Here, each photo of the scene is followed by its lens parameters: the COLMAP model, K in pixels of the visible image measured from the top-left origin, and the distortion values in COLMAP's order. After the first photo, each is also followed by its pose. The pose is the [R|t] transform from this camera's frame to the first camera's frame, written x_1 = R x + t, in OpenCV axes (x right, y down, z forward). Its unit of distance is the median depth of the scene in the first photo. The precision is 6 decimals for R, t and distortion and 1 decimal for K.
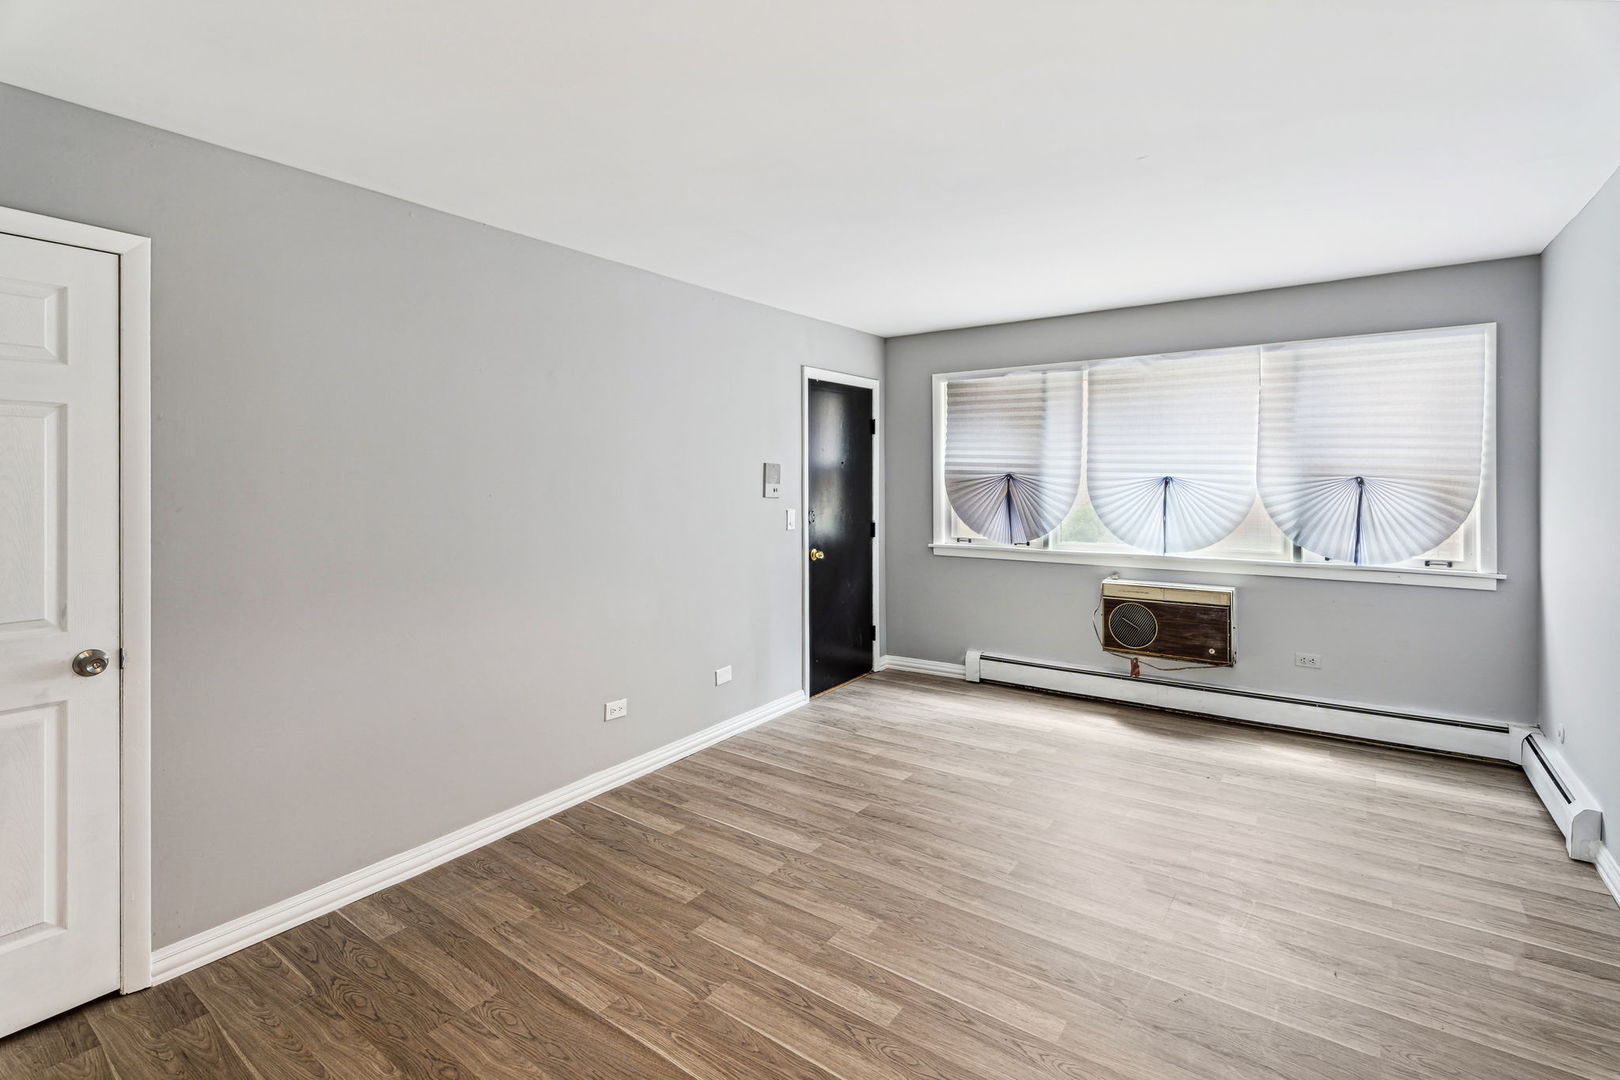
lens RADIAL K [[738.1, 0, 794.7], [0, 738.1, 520.4], [0, 0, 1]] dist [0.001182, -0.000080]
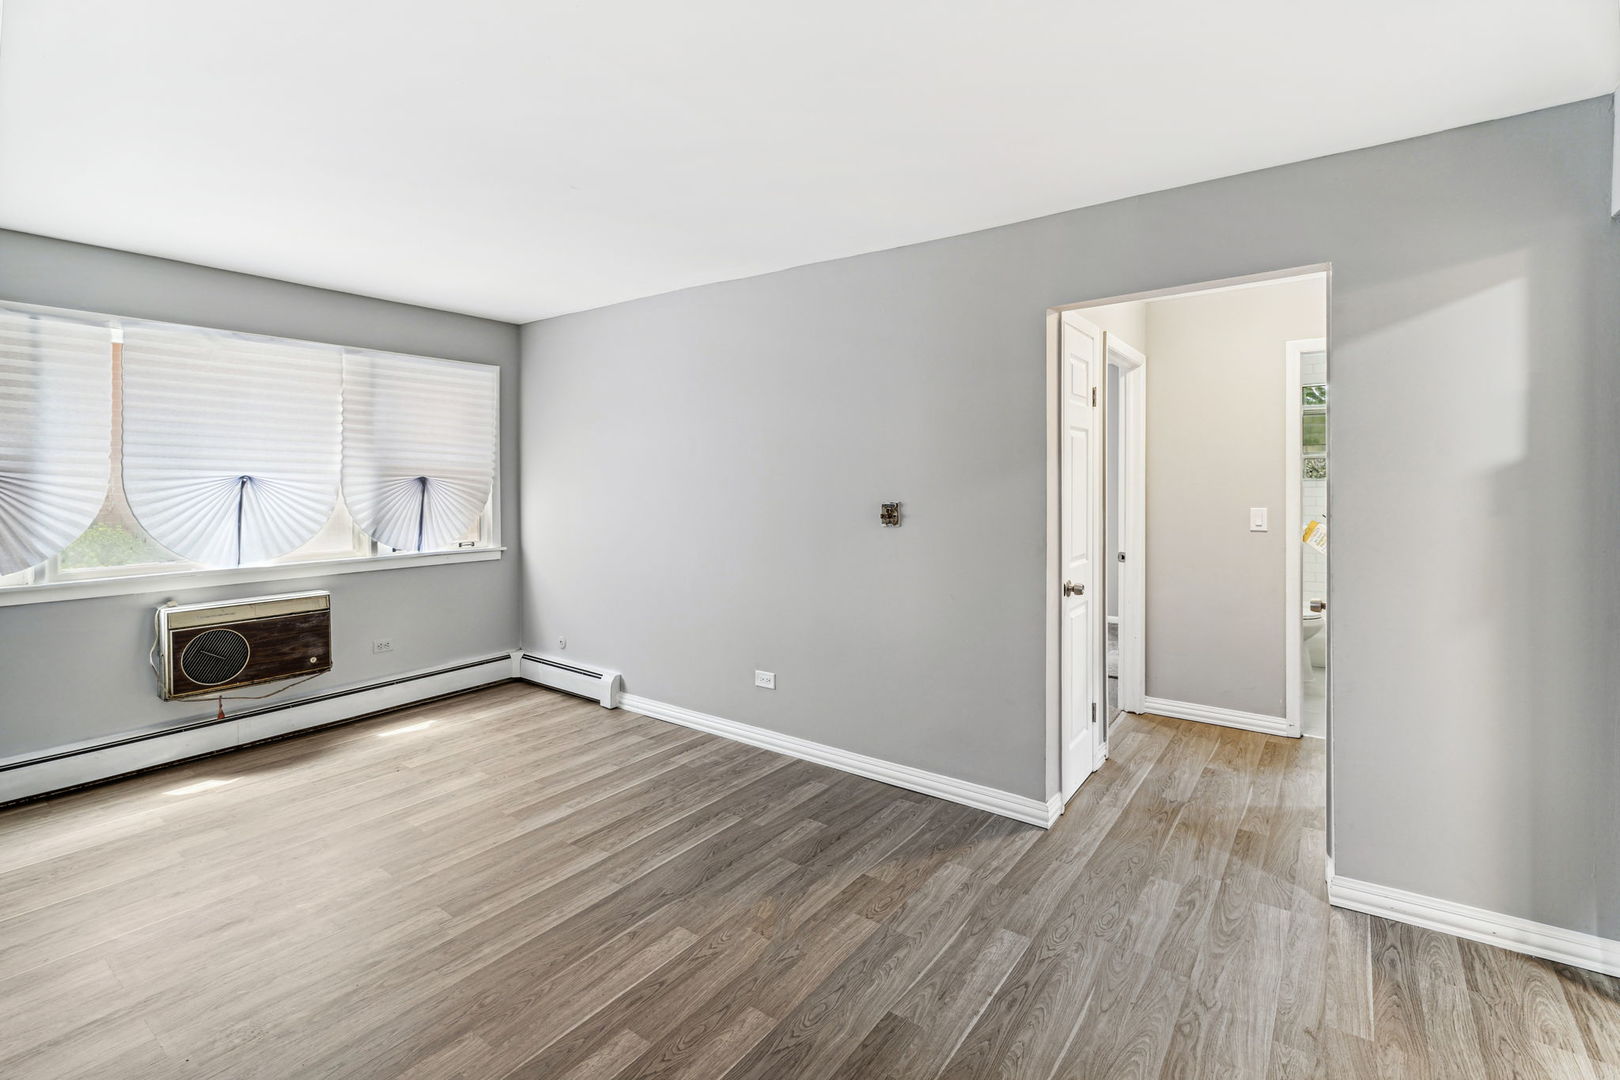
lens RADIAL K [[738.1, 0, 794.7], [0, 738.1, 520.4], [0, 0, 1]] dist [0.001182, -0.000080]
pose [[0.008331, -0.046107, 0.998902, -0.392272], [0.064273, 0.996896, 0.045479, -0.005037], [-0.997898, 0.063823, 0.011269, 0.383036]]
